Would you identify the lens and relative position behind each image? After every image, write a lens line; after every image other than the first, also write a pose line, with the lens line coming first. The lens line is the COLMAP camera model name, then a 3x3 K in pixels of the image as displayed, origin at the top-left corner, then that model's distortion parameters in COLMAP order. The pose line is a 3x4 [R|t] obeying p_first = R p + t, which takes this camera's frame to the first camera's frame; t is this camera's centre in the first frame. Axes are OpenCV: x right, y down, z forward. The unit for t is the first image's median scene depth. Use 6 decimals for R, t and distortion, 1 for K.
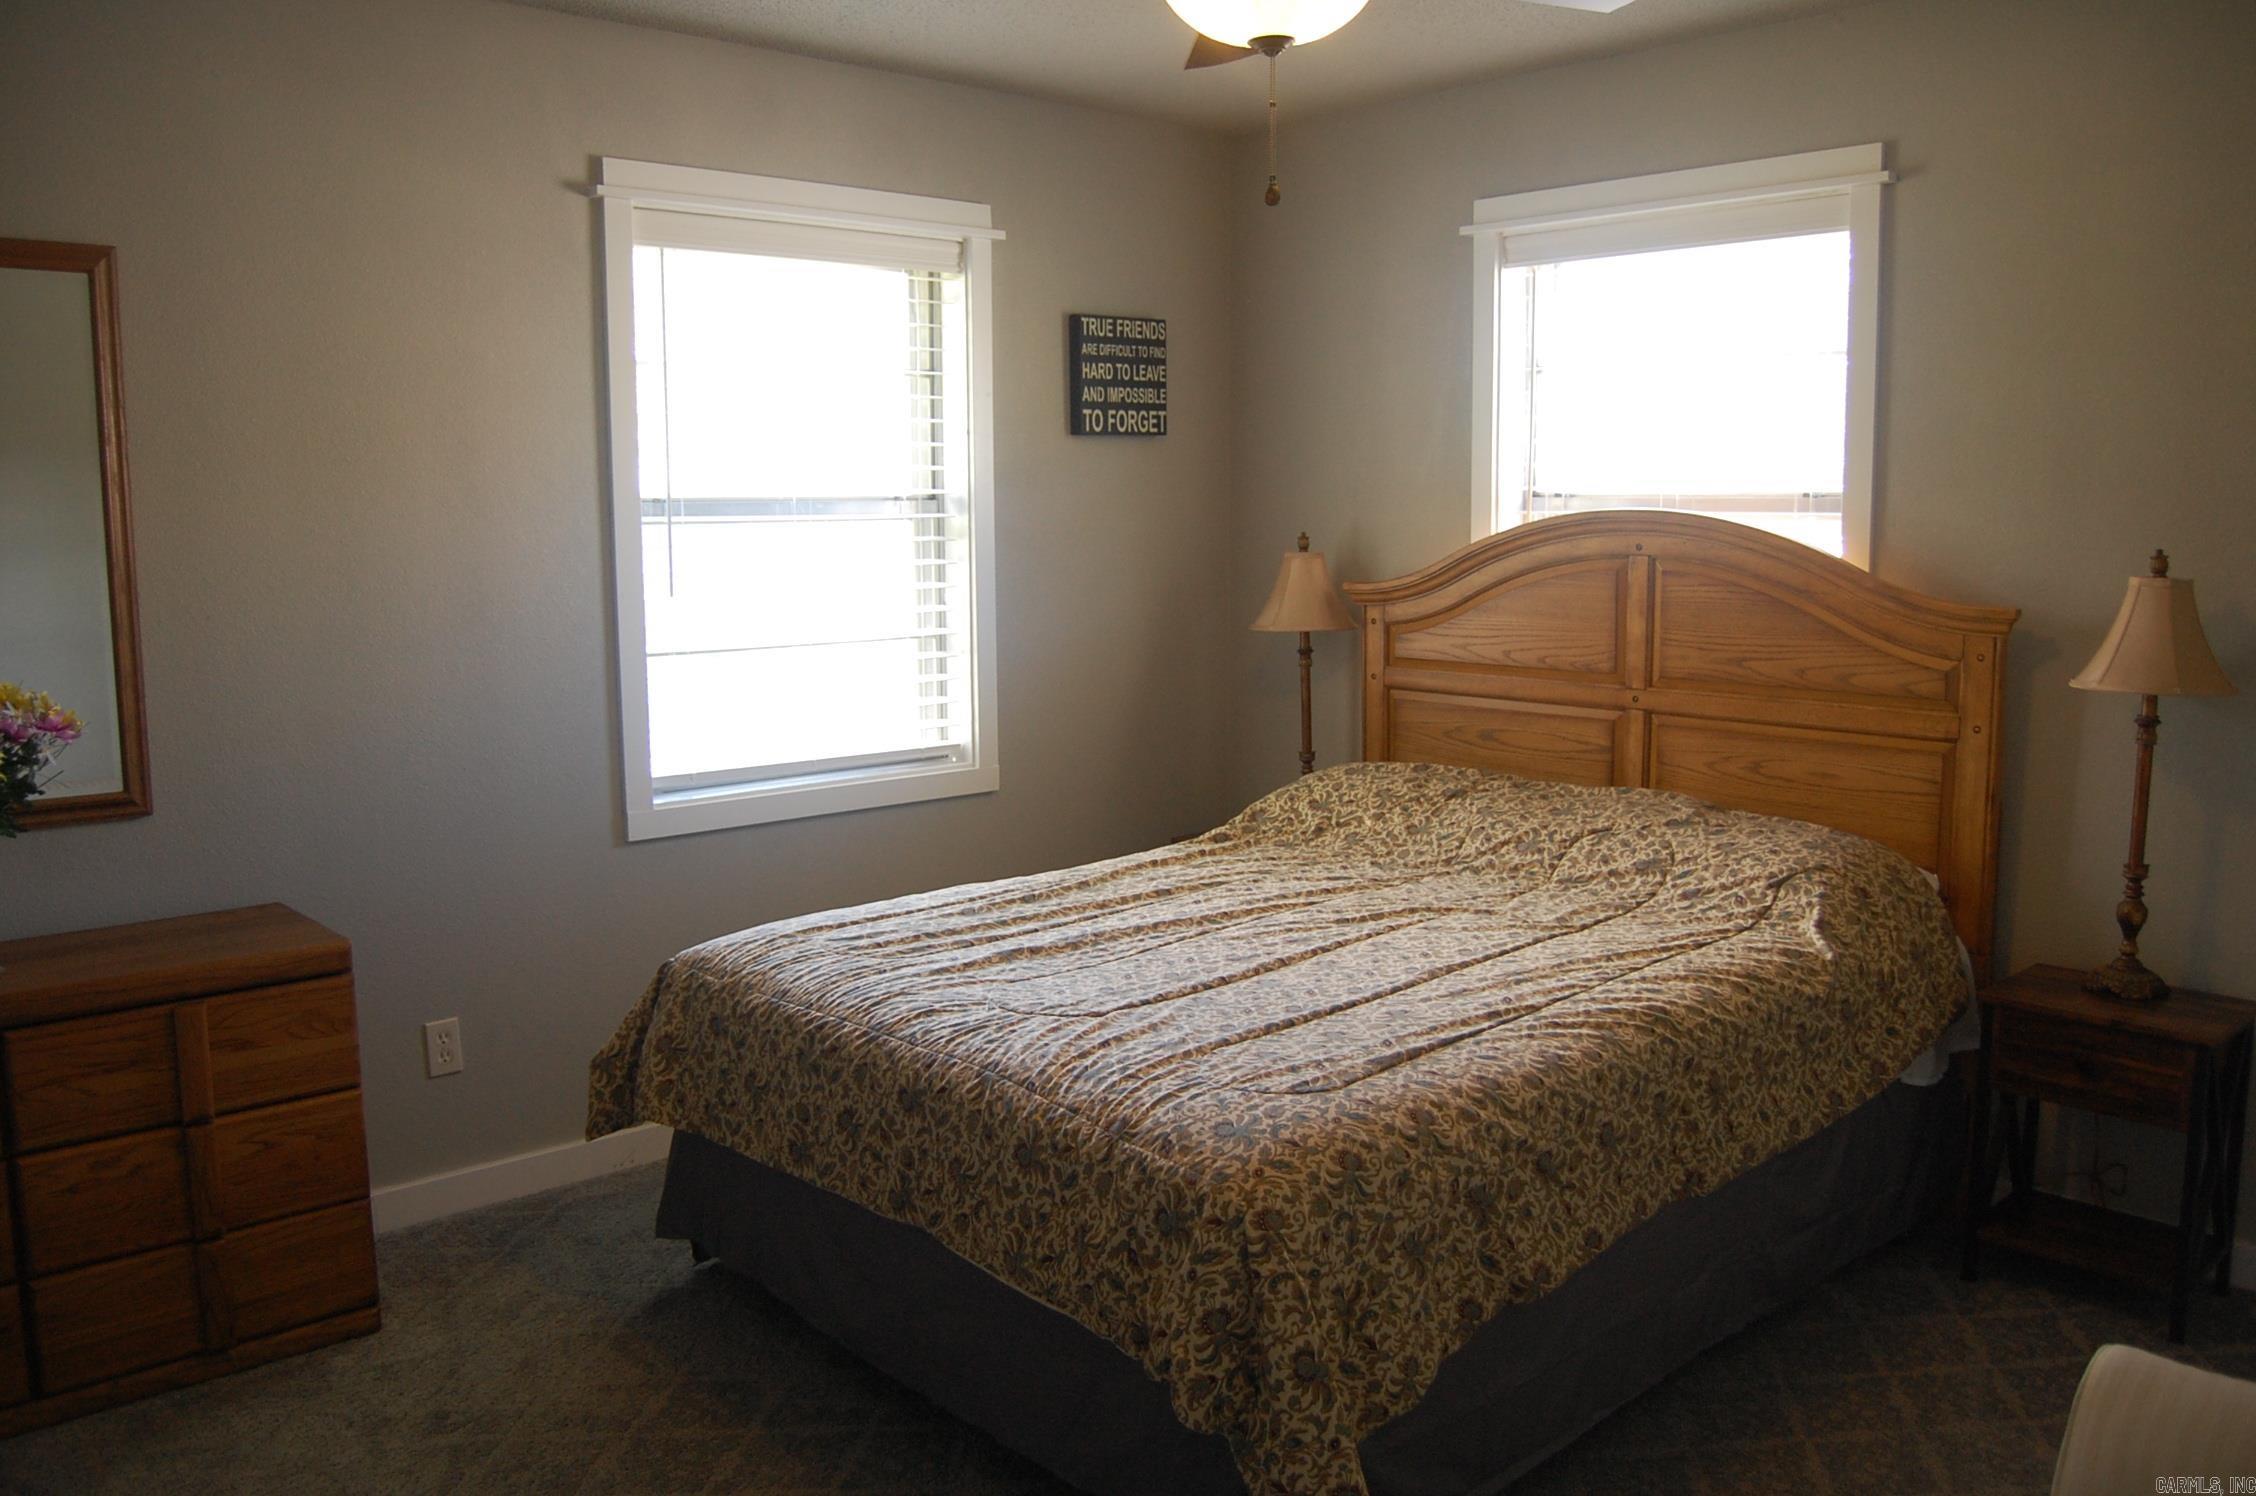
lens RADIAL K [[1773.3, 0, 1120.3], [0, 1773.3, 747.9], [0, 0, 1]] dist [-0.099389, 0.042923]
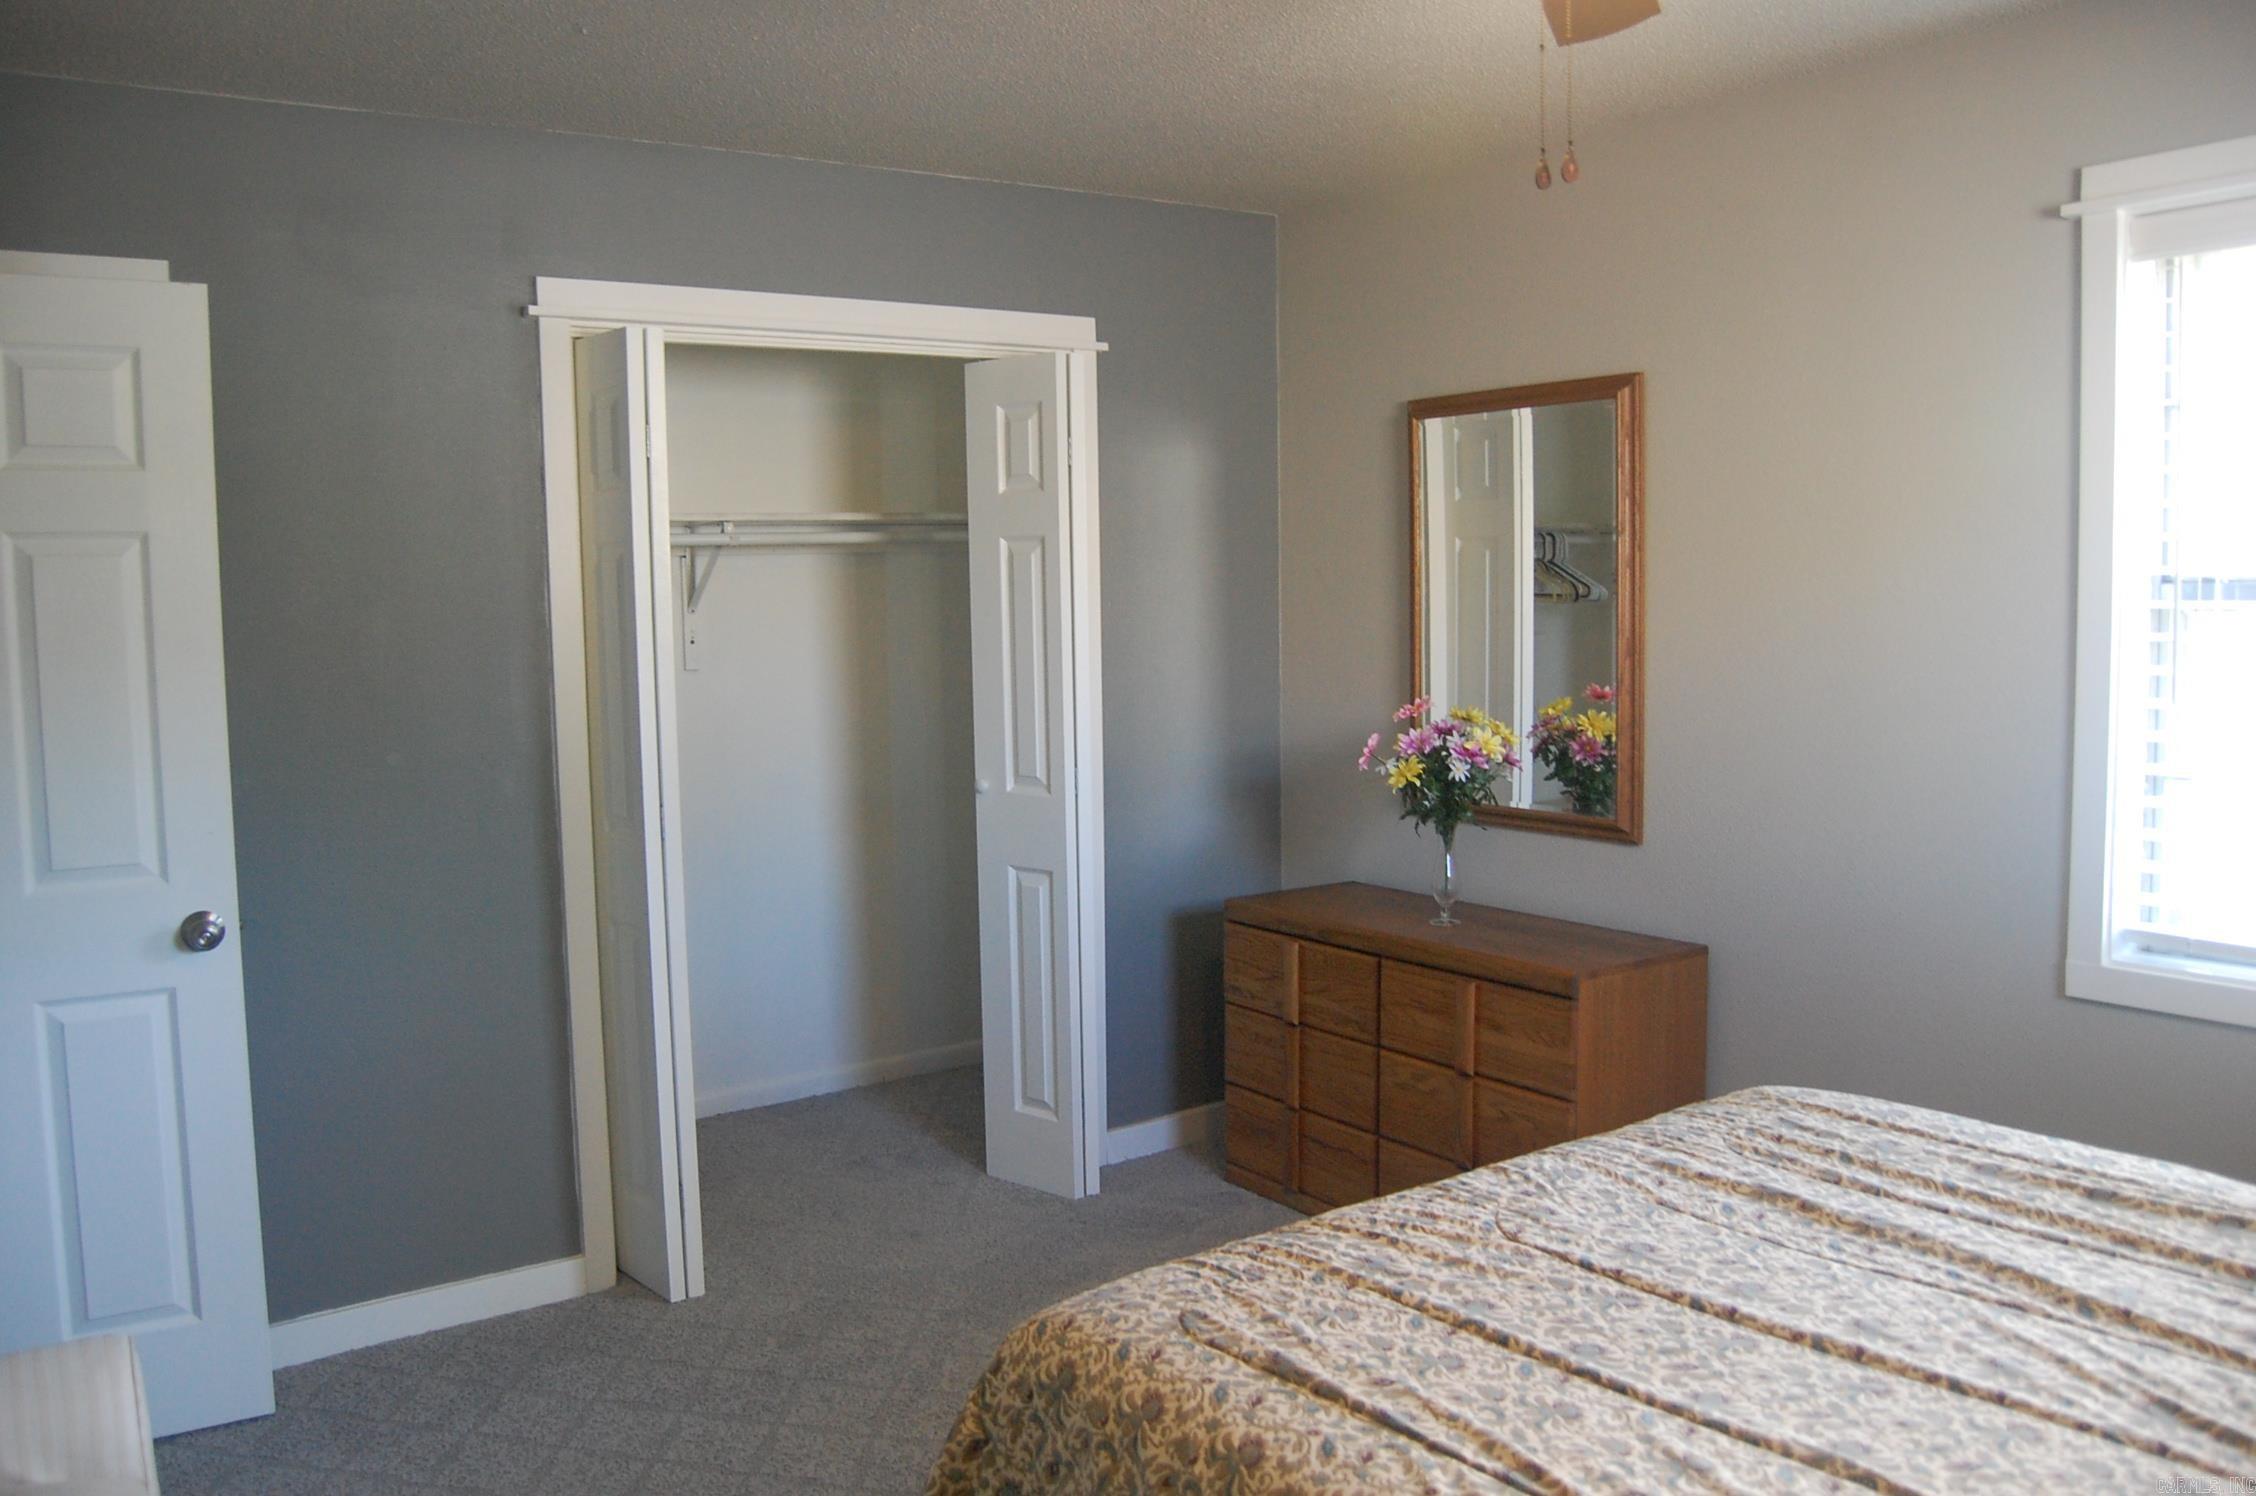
lens RADIAL K [[1773.3, 0, 1119.6], [0, 1773.3, 753.1], [0, 0, 1]] dist [-0.099389, 0.042923]
pose [[-0.113815, 0.100898, -0.988365, 0.880197], [-0.116588, 0.986599, 0.114144, -0.156261], [0.986637, 0.128223, -0.100527, 0.997562]]
